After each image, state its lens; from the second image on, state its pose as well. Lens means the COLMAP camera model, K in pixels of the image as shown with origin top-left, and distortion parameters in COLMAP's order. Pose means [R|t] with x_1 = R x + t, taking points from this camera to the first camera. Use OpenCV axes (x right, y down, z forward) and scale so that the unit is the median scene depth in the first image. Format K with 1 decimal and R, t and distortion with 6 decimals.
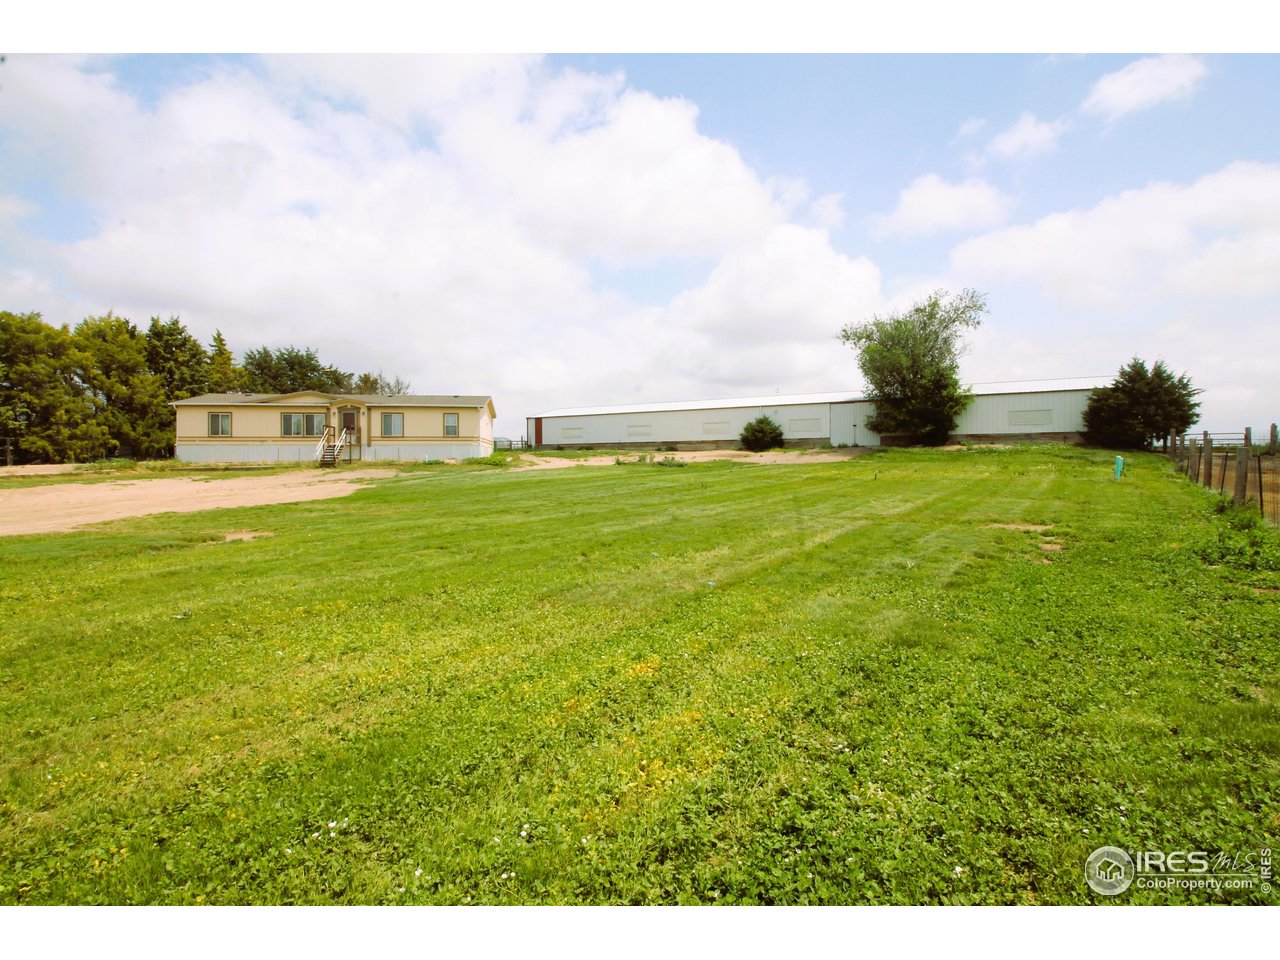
lens RADIAL K [[597.1, 0, 646.4], [0, 597.1, 468.9], [0, 0, 1]] dist [0.001778, -0.014872]
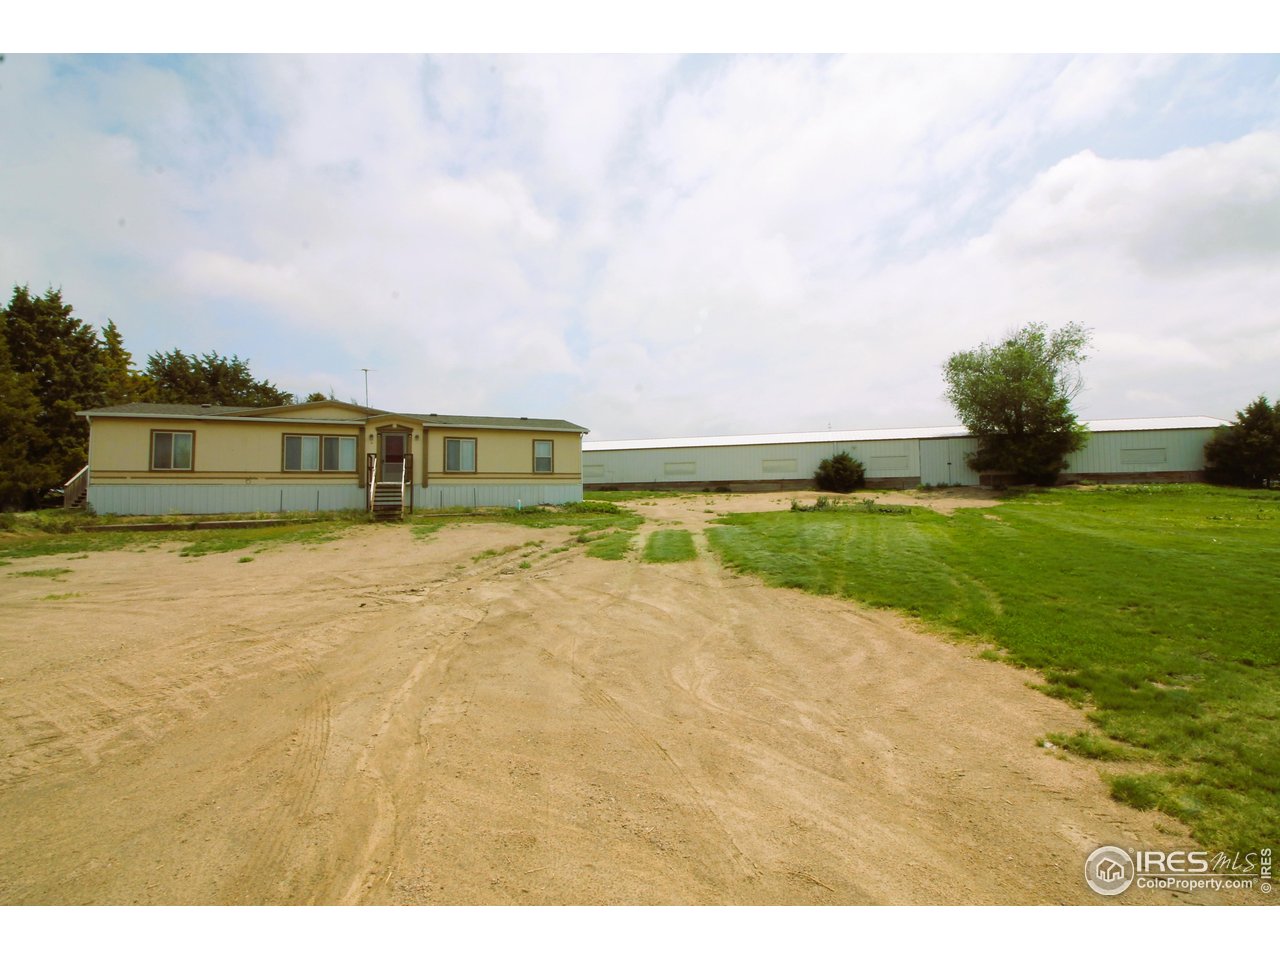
lens RADIAL K [[550.5, 0, 640.0], [0, 550.5, 480.0], [0, 0, 1]] dist [-0.002733, -0.010987]
pose [[0.972157, 0.001355, 0.234326, -0.322497], [0.010127, 0.998806, -0.047791, -0.011768], [-0.234111, 0.048833, 0.970983, 0.298337]]
